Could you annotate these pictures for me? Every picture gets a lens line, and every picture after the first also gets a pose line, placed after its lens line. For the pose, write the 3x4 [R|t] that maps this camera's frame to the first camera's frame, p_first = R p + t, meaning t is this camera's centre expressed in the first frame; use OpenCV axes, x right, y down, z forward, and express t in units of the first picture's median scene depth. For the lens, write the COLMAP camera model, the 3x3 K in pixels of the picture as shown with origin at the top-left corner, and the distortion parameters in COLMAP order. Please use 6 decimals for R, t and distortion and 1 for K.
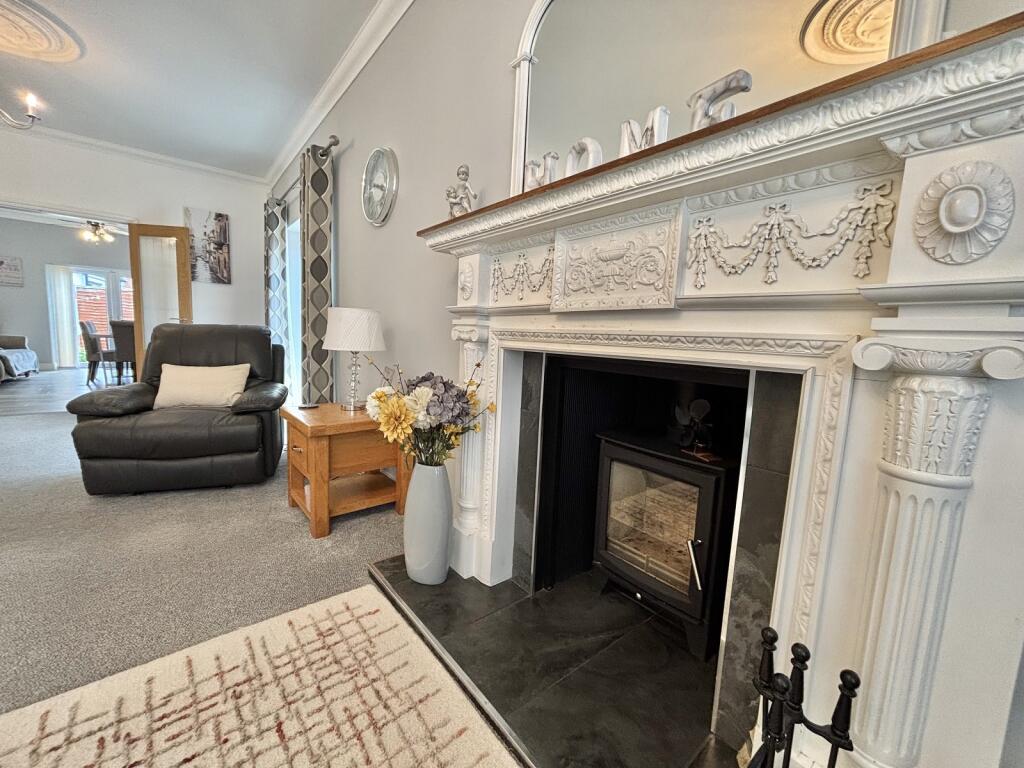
lens RADIAL K [[415.3, 0, 510.4], [0, 415.3, 386.5], [0, 0, 1]] dist [0.003151, 0.000354]
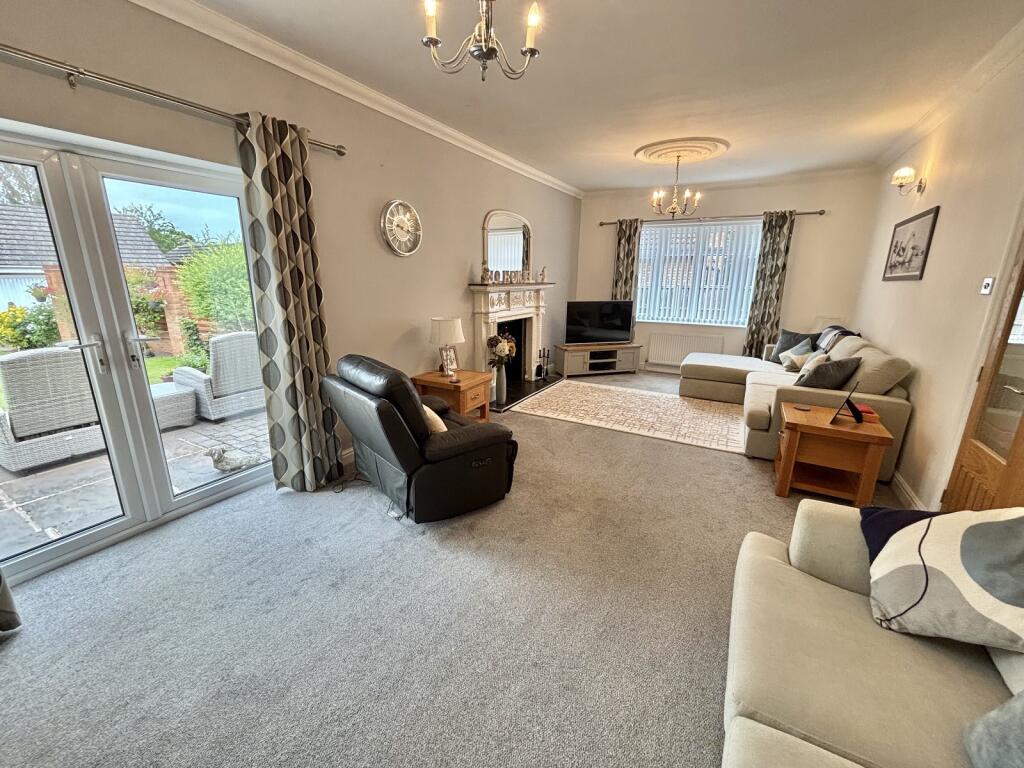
lens RADIAL K [[415.3, 0, 508.5], [0, 415.3, 382.3], [0, 0, 1]] dist [0.003151, 0.000354]
pose [[-0.348646, -0.285217, 0.892803, -3.032603], [0.078951, 0.940250, 0.331205, -0.710213], [-0.933923, 0.185961, -0.305296, 1.948758]]
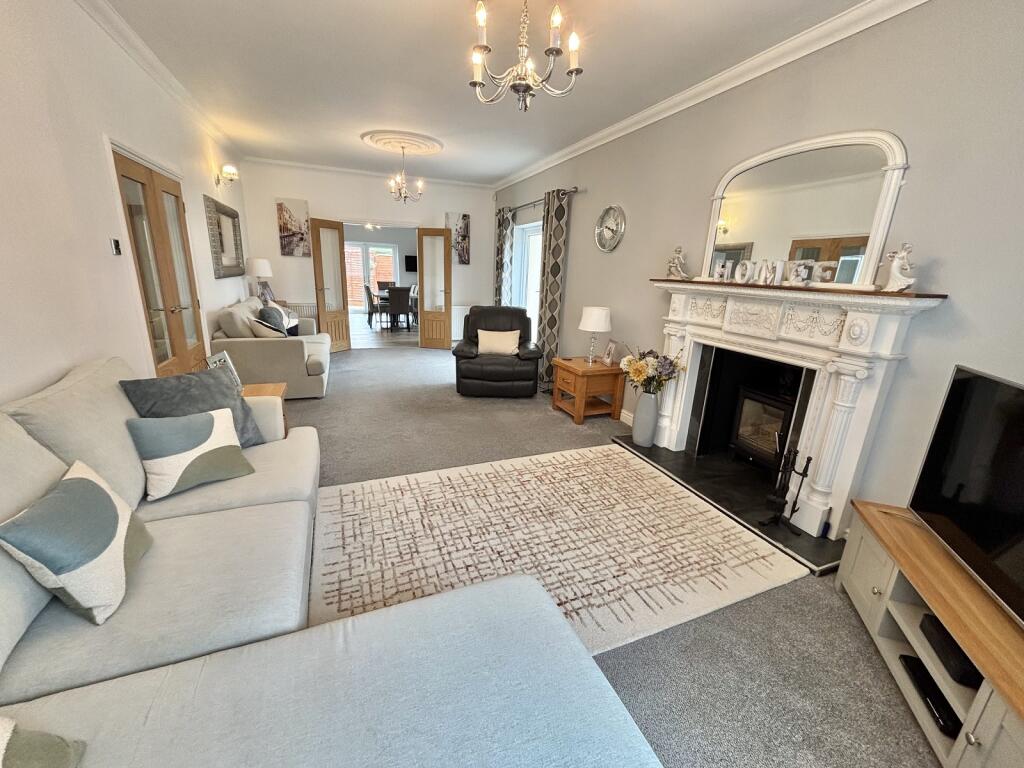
lens RADIAL K [[415.3, 0, 504.2], [0, 415.3, 386.8], [0, 0, 1]] dist [0.003151, 0.000354]
pose [[0.948164, 0.077932, -0.308077, -0.252385], [-0.032831, 0.988298, 0.148960, -0.142797], [0.316081, -0.131124, 0.939627, -1.283891]]
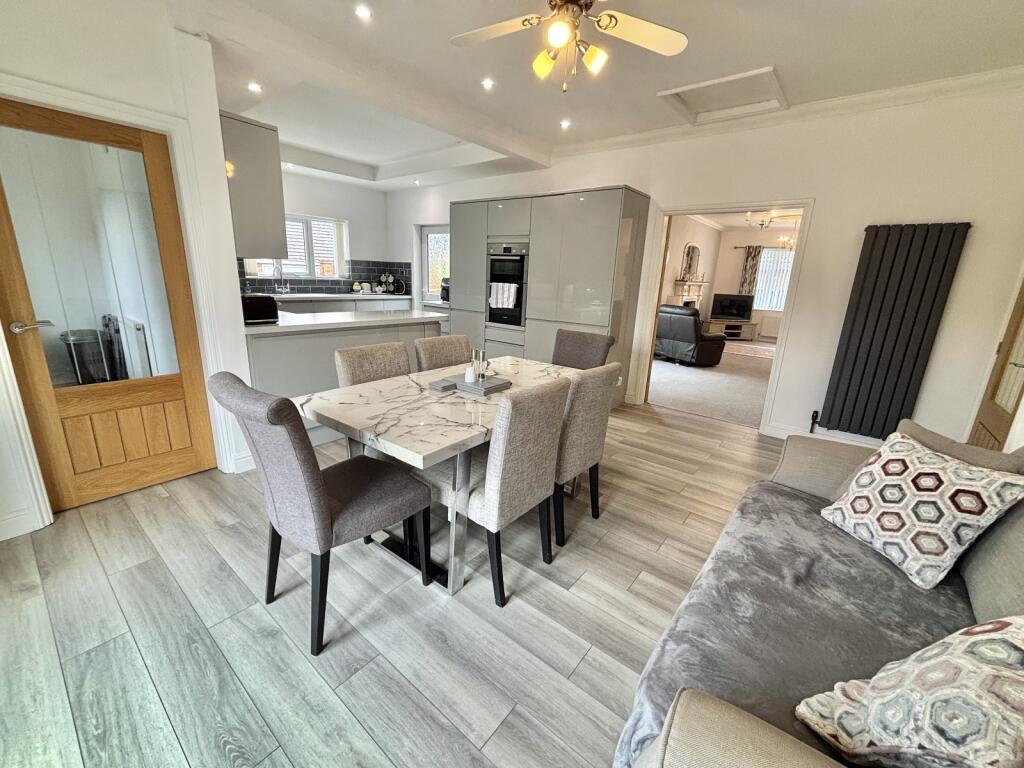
lens RADIAL K [[415.3, 0, 512.8], [0, 415.3, 381.6], [0, 0, 1]] dist [0.003151, 0.000354]
pose [[-0.186454, -0.284507, 0.940367, -5.574956], [0.070030, 0.950869, 0.301570, -0.982206], [-0.979965, 0.122083, -0.157369, 4.477194]]
